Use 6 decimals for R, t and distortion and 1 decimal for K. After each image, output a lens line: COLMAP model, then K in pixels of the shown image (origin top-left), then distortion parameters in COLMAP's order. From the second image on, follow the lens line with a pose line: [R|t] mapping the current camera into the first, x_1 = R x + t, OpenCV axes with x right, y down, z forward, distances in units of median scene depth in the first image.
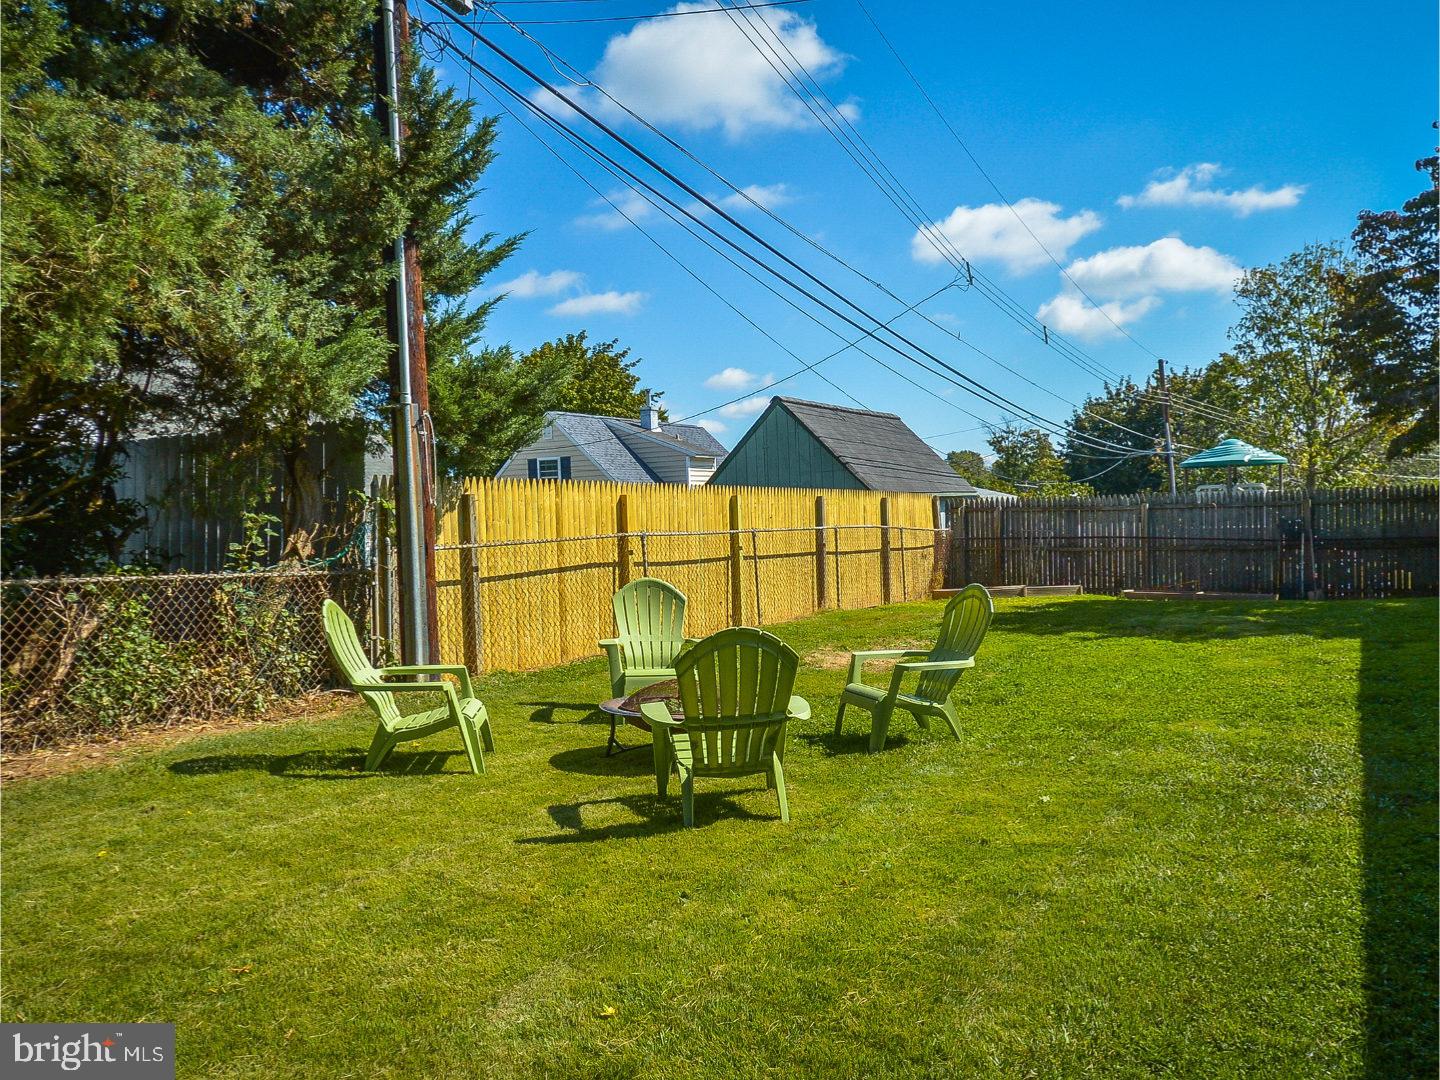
lens RADIAL K [[1197.9, 0, 719.9], [0, 1197.9, 573.0], [0, 0, 1]] dist [-0.001598, 0.003247]
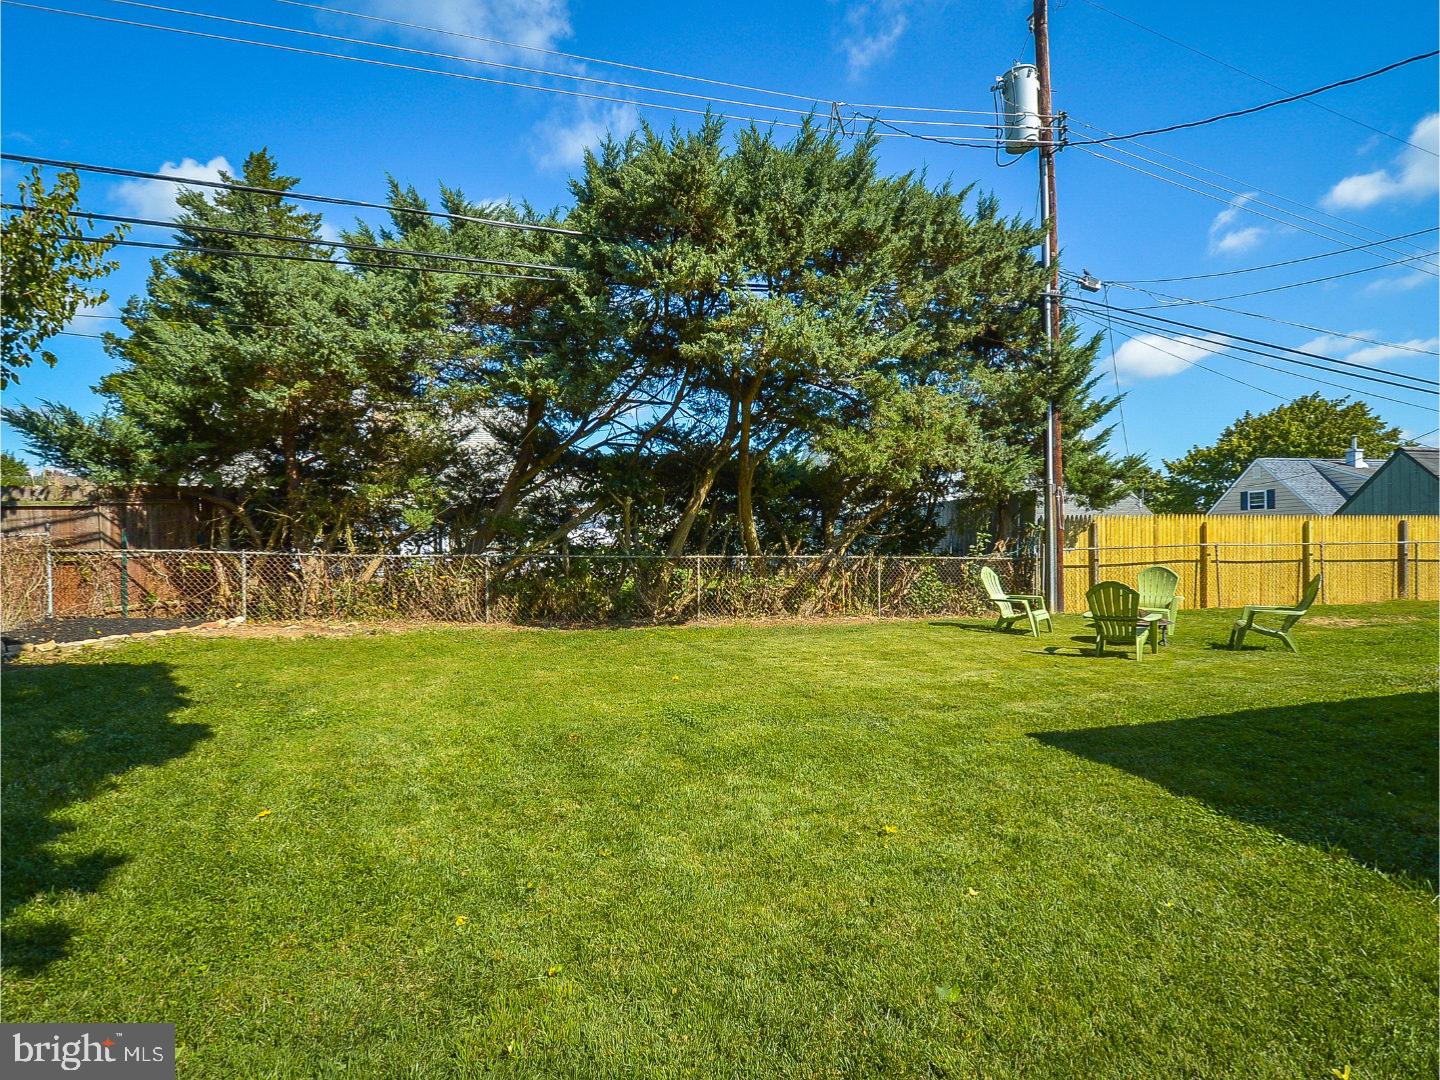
lens RADIAL K [[750.4, 0, 720.0], [0, 750.4, 540.0], [0, 0, 1]] dist [0.000051, -0.000006]
pose [[0.684913, 0.013069, -0.728508, 0.340693], [-0.036400, 0.999204, -0.016297, 0.007934], [0.727715, 0.037680, 0.684844, -0.403280]]
